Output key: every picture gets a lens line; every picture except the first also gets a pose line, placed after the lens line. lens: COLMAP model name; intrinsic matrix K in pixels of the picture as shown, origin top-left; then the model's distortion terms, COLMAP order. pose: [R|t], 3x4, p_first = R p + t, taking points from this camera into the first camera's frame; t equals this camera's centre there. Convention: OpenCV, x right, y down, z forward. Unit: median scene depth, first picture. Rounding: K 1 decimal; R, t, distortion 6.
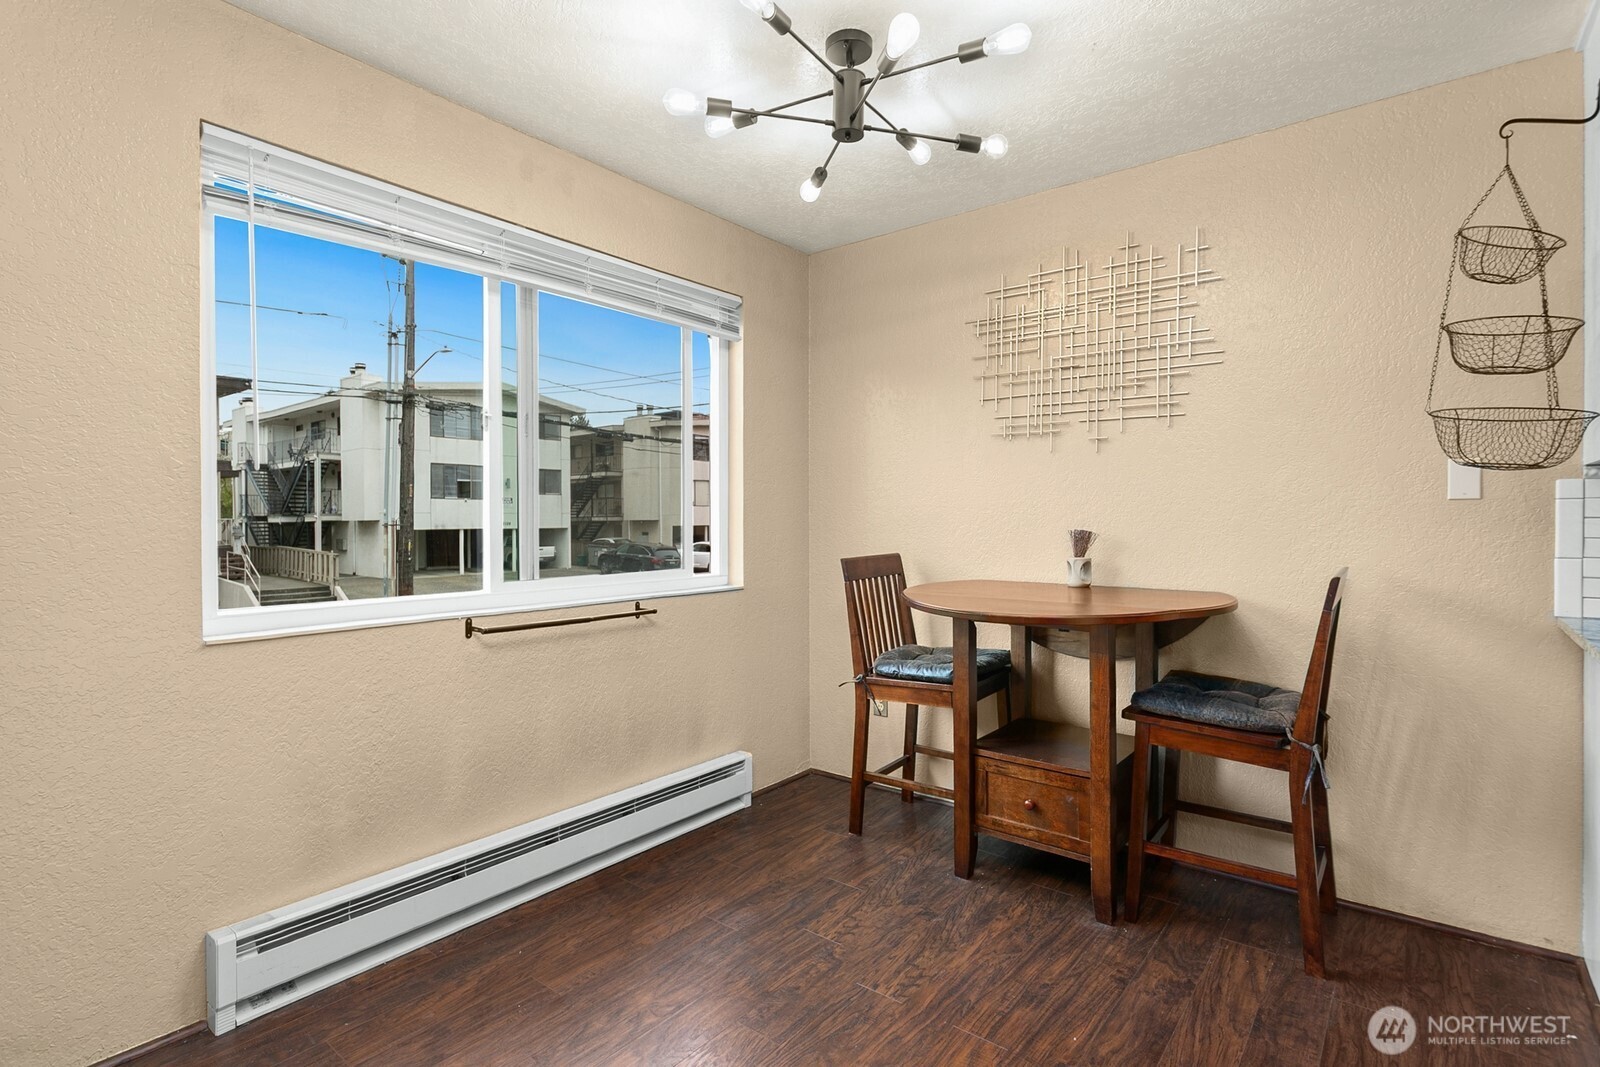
lens RADIAL K [[780.6, 0, 800.3], [0, 780.6, 521.1], [0, 0, 1]] dist [0.004550, 0.000944]
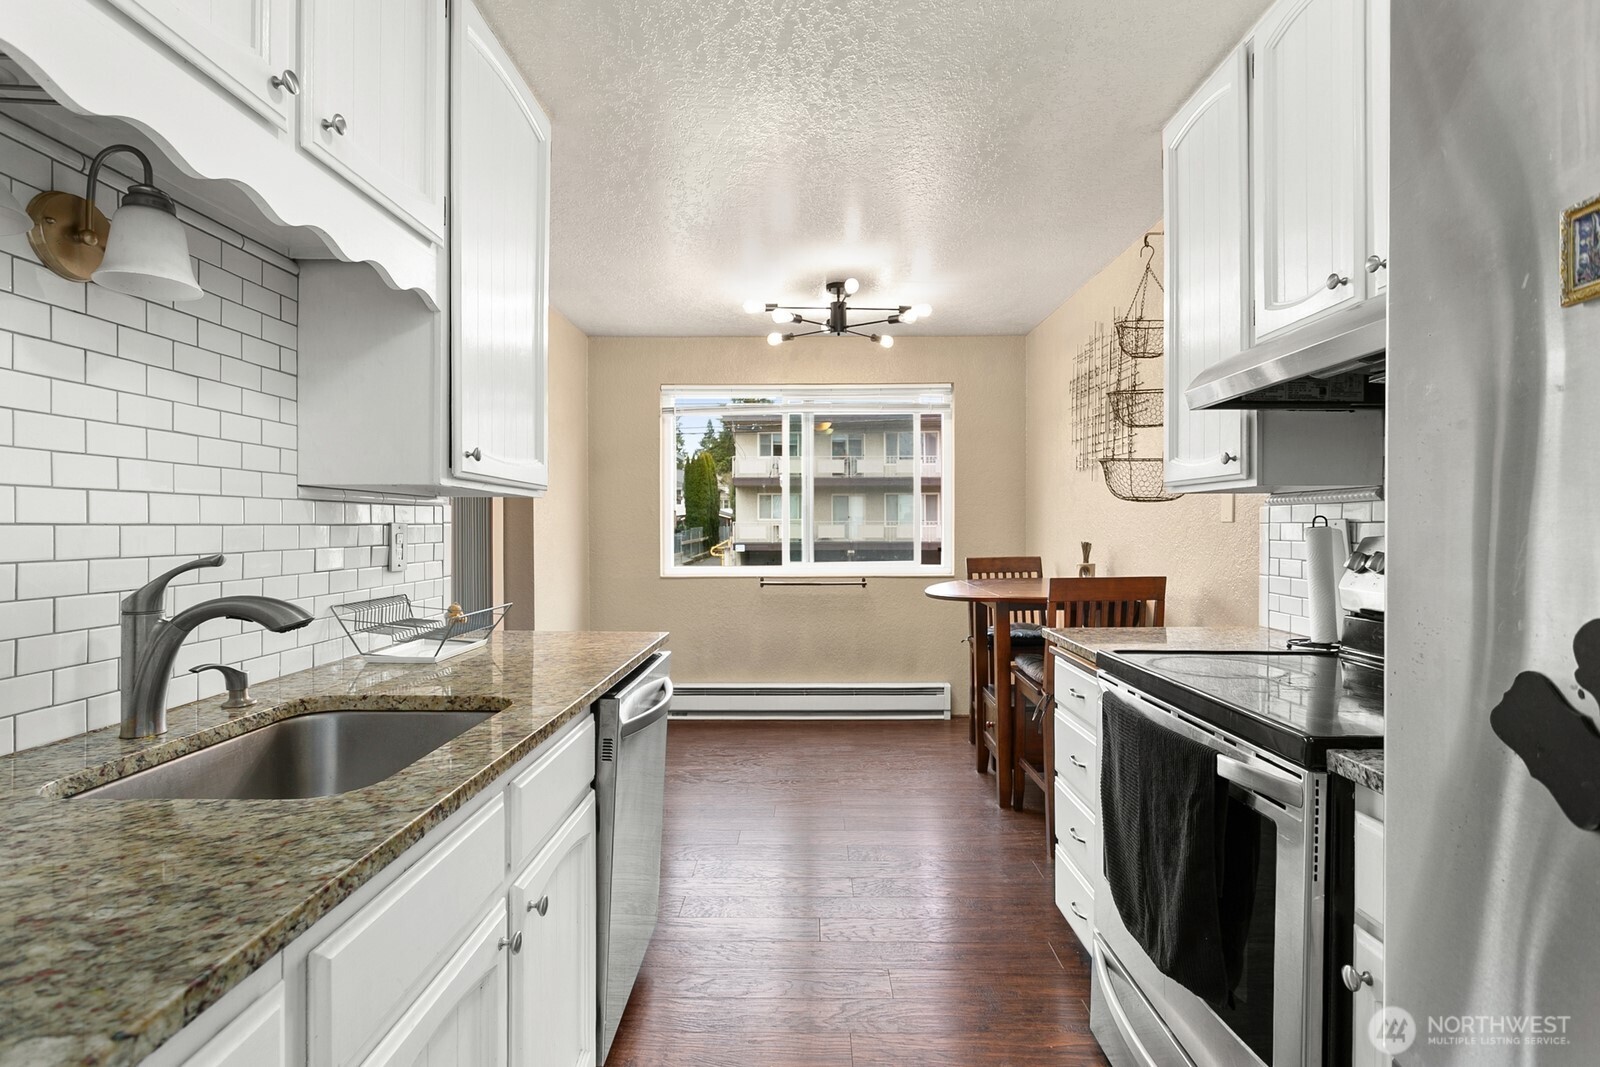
lens RADIAL K [[769.8, 0, 798.1], [0, 769.8, 512.5], [0, 0, 1]] dist [0.003062, 0.000613]
pose [[0.610550, -0.010978, -0.791901, 0.091477], [0.002033, 0.999922, -0.012295, -0.001899], [0.791975, 0.005897, 0.610525, -0.014603]]
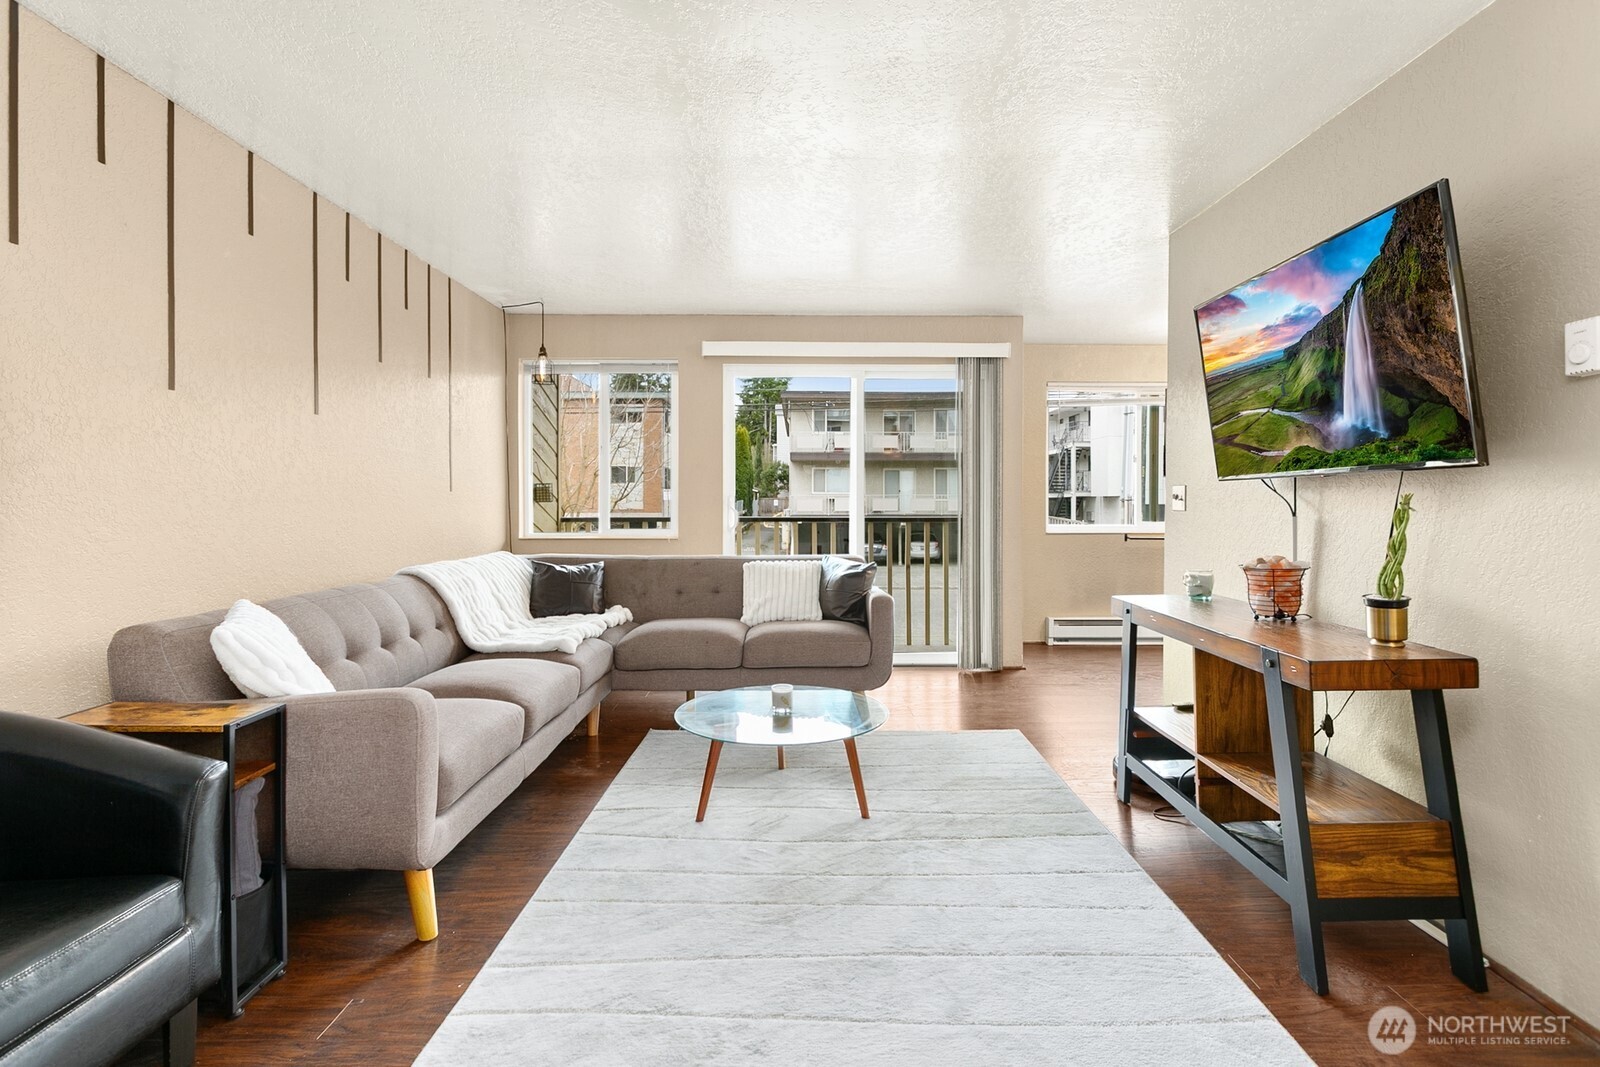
lens RADIAL K [[769.8, 0, 798.1], [0, 769.8, 512.5], [0, 0, 1]] dist [0.003062, 0.000613]
pose [[0.625292, 0.016580, -0.780215, 0.066791], [0.000046, 0.999774, 0.021282, -0.000533], [0.780391, -0.013343, 0.625150, -0.109663]]
